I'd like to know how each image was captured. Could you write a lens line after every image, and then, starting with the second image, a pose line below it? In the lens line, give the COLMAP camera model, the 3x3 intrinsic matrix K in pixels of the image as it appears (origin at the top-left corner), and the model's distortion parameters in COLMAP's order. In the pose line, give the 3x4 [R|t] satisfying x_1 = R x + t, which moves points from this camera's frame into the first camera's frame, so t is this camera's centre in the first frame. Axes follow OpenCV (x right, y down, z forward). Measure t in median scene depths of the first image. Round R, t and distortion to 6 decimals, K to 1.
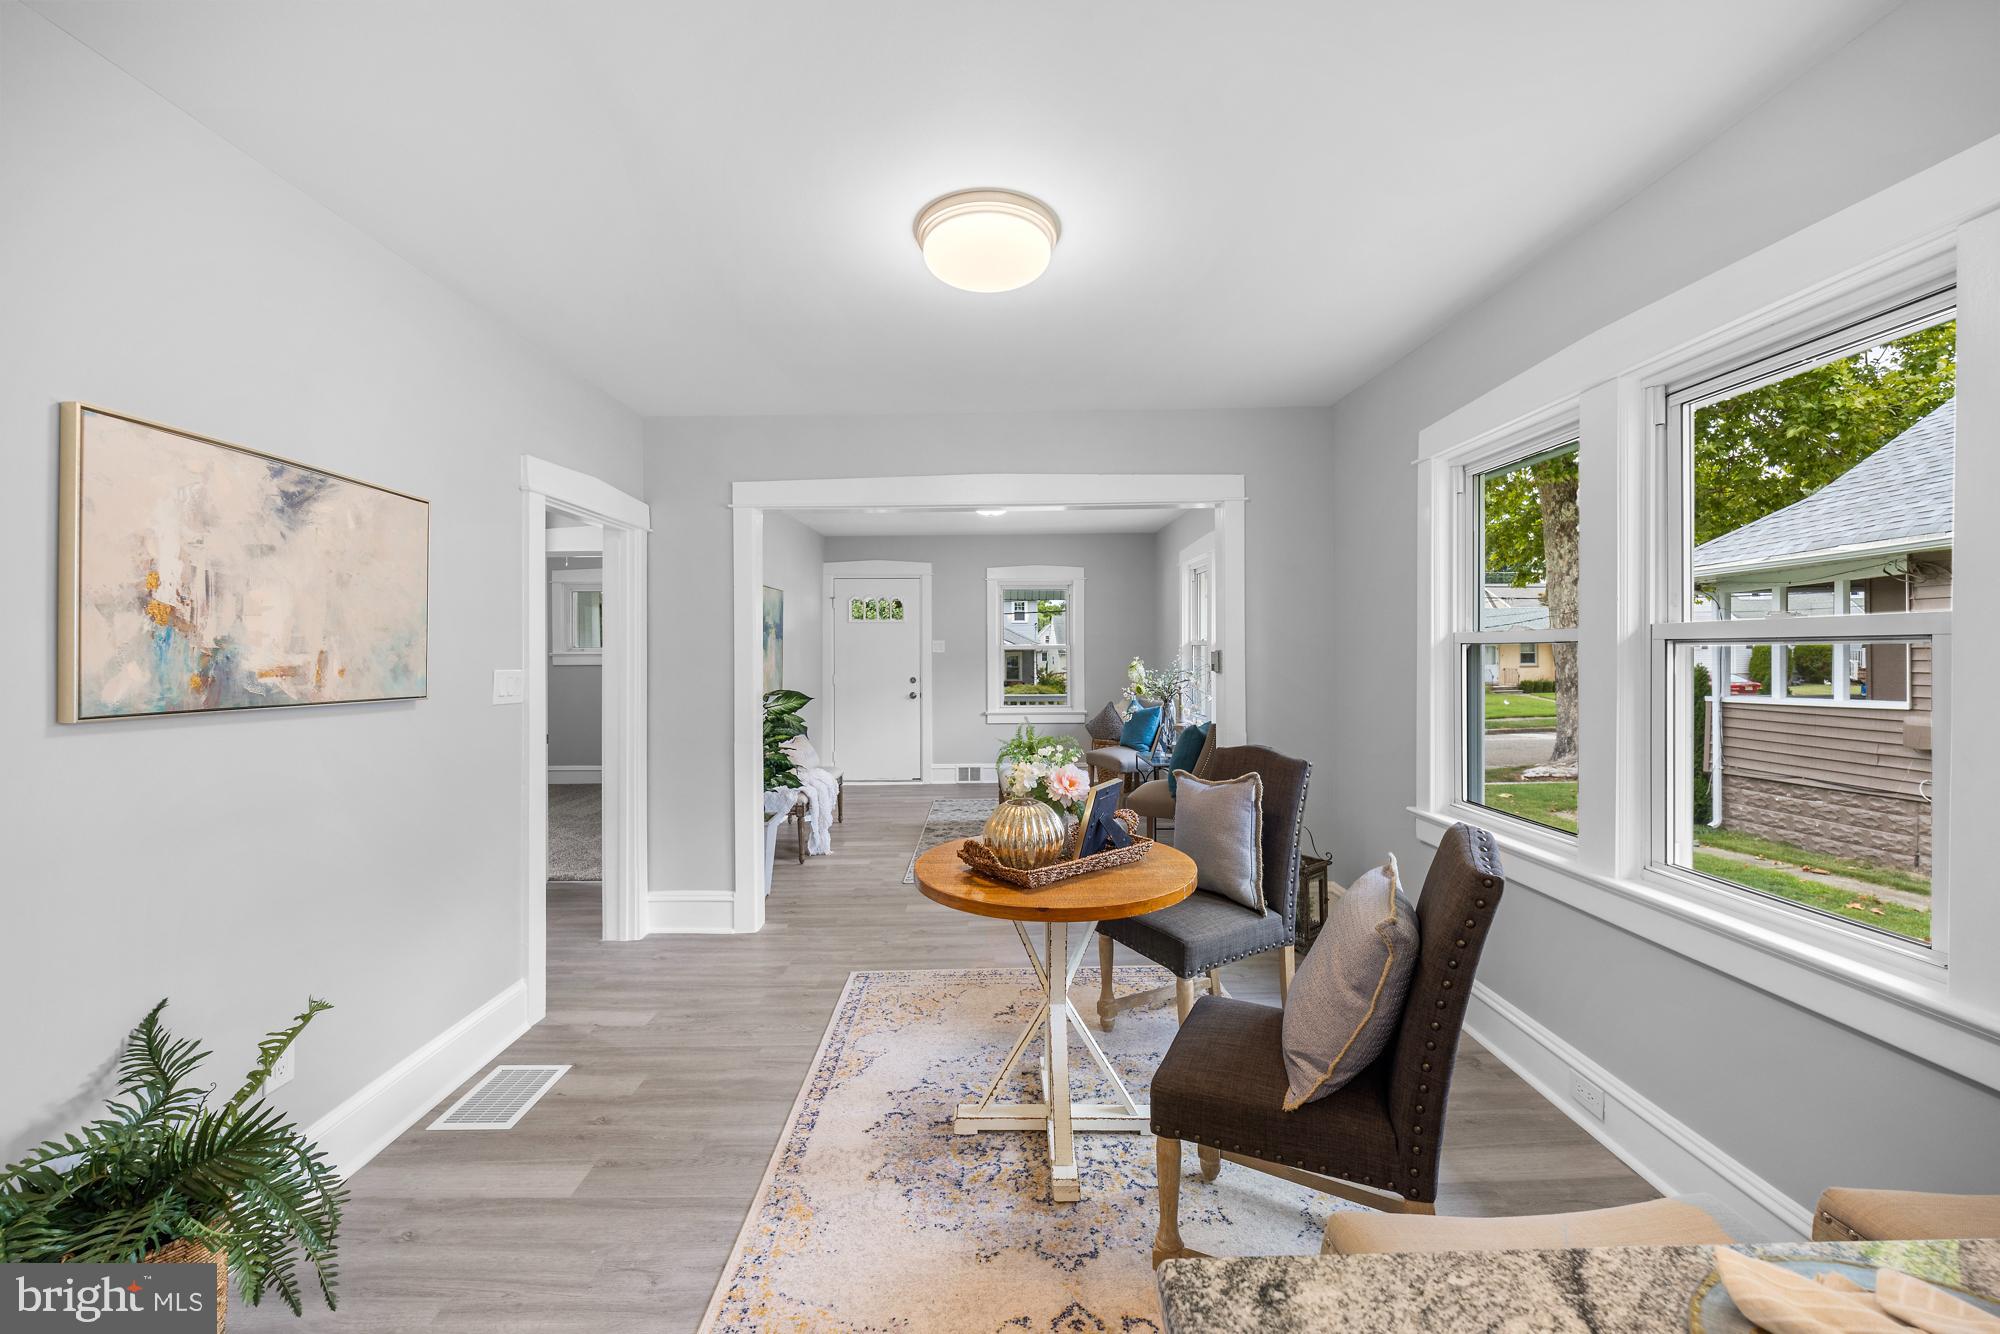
lens RADIAL K [[775.9, 0, 992.6], [0, 775.9, 650.8], [0, 0, 1]] dist [-0.010317, -0.001089]
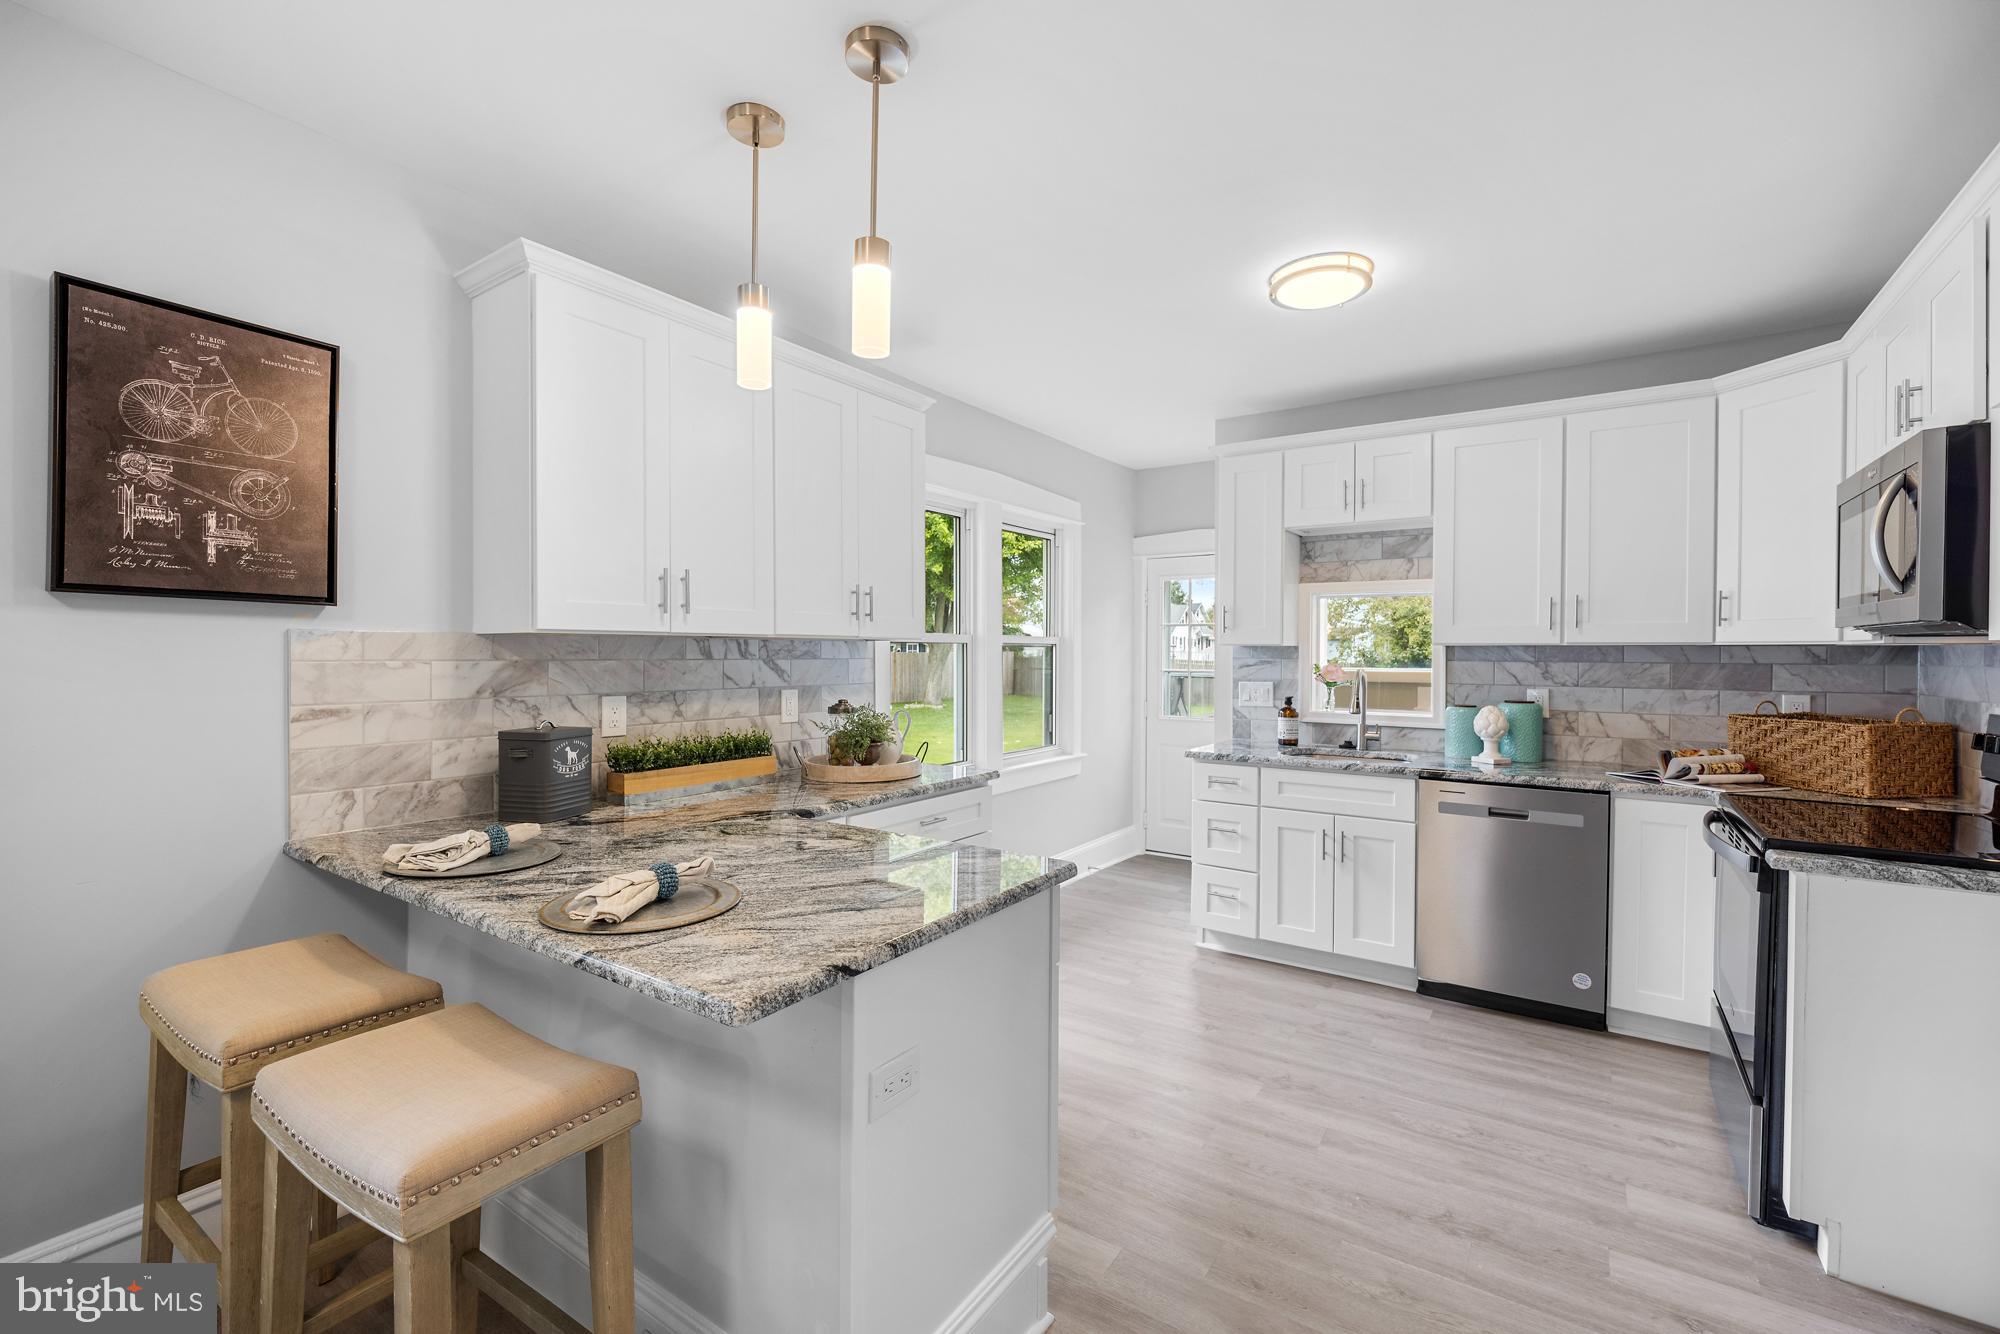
lens RADIAL K [[849.7, 0, 987.2], [0, 849.7, 655.3], [0, 0, 1]] dist [0.001777, -0.002966]
pose [[-0.821900, 0.001860, 0.569628, -0.261074], [0.001530, 0.999998, -0.001058, 0.012140], [-0.569629, 0.000002, -0.821902, 0.461981]]
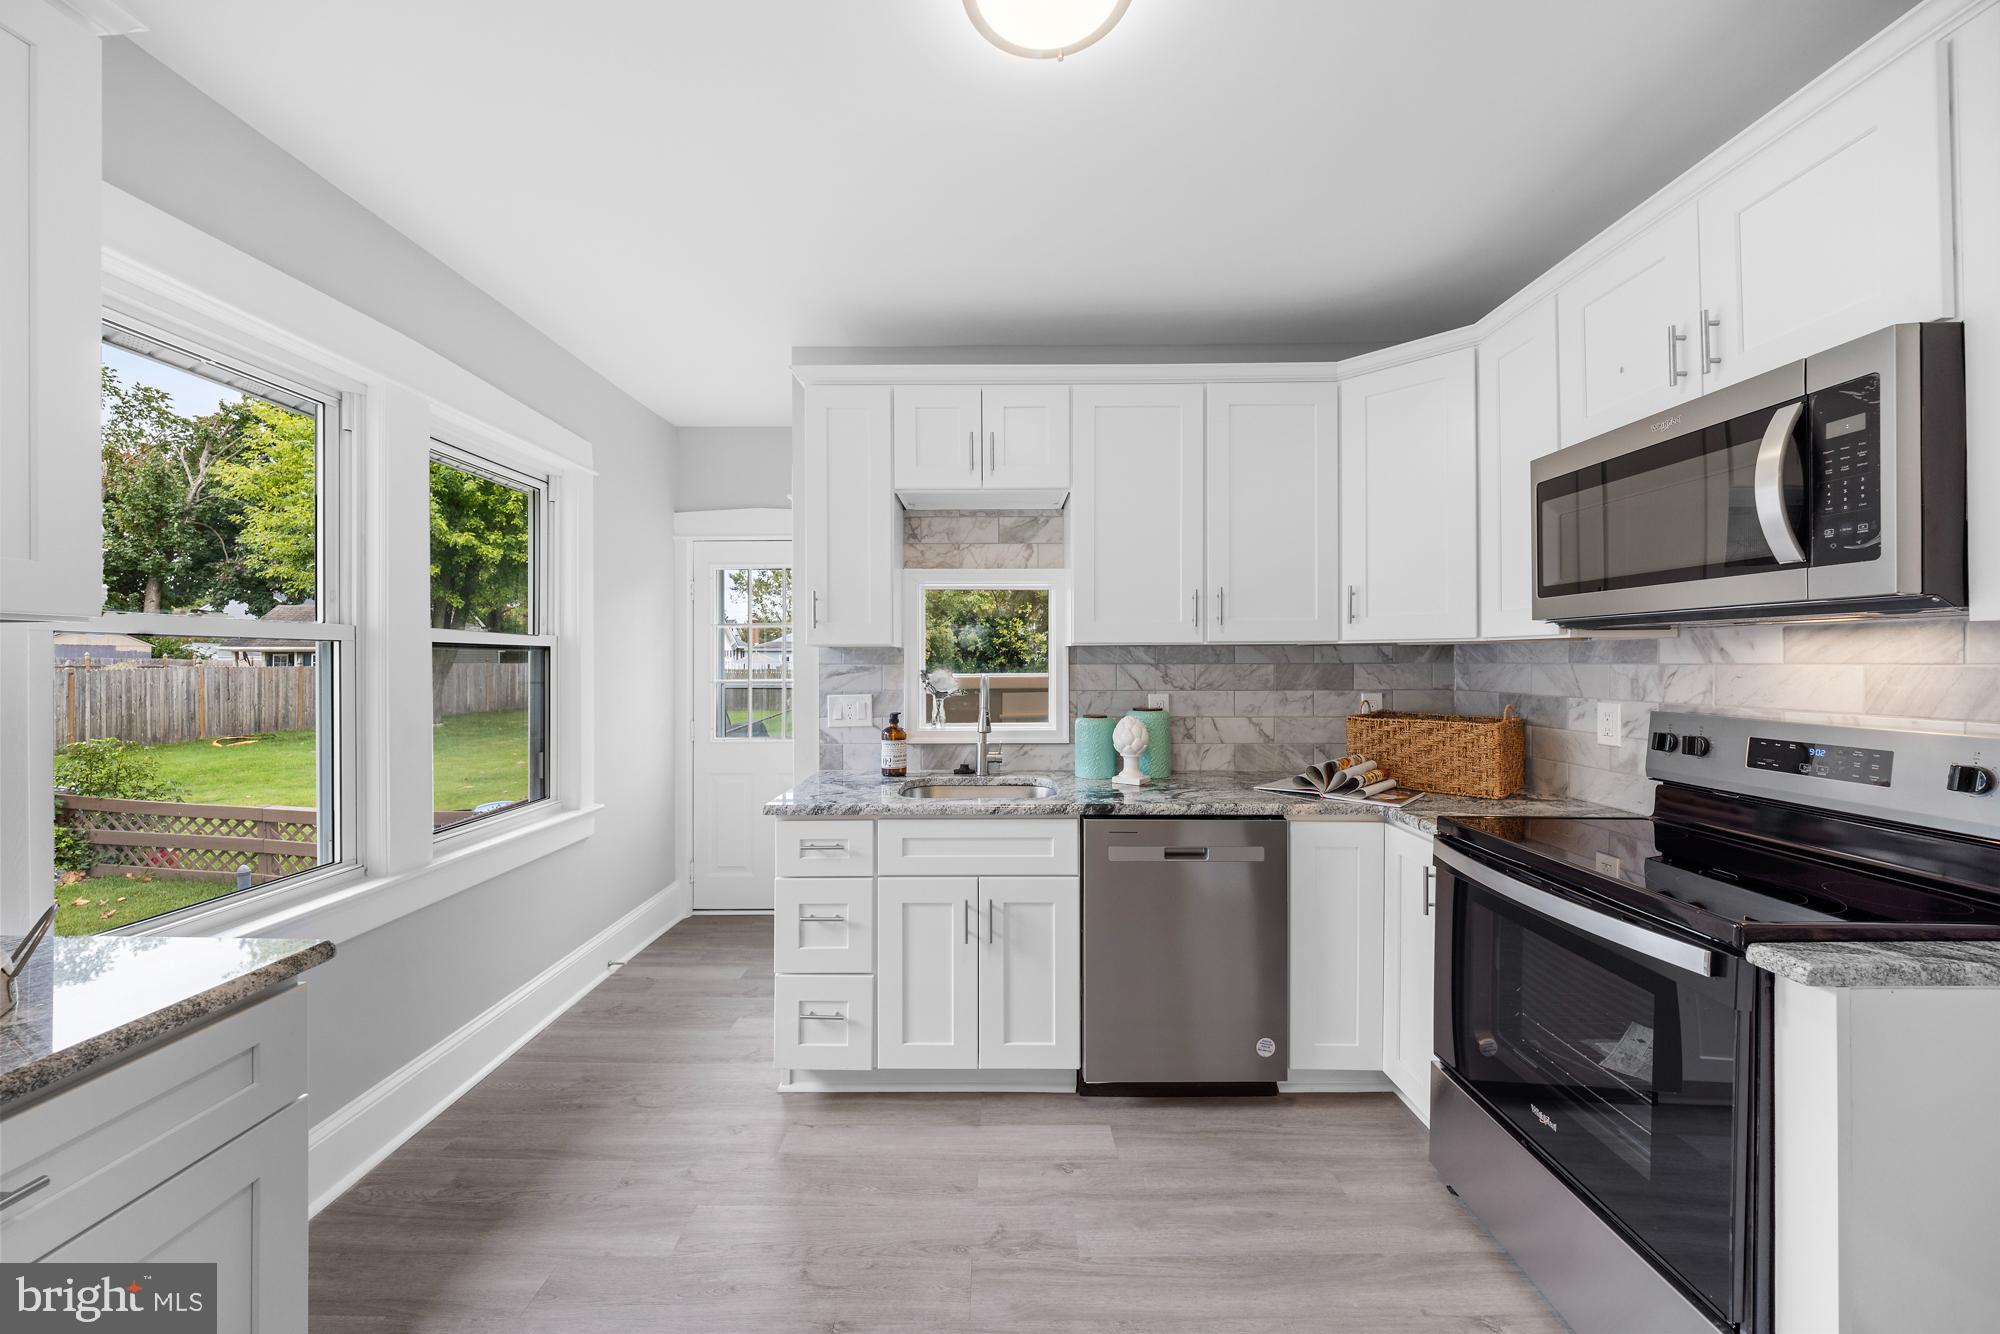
lens RADIAL K [[710.2, 0, 994.5], [0, 710.2, 653.6], [0, 0, 1]] dist [-0.002672, -0.000098]
pose [[-0.999891, 0.012491, 0.007912, 0.002750], [0.012386, 0.999835, -0.013281, 0.017709], [-0.008077, -0.013182, -0.999880, -0.090224]]
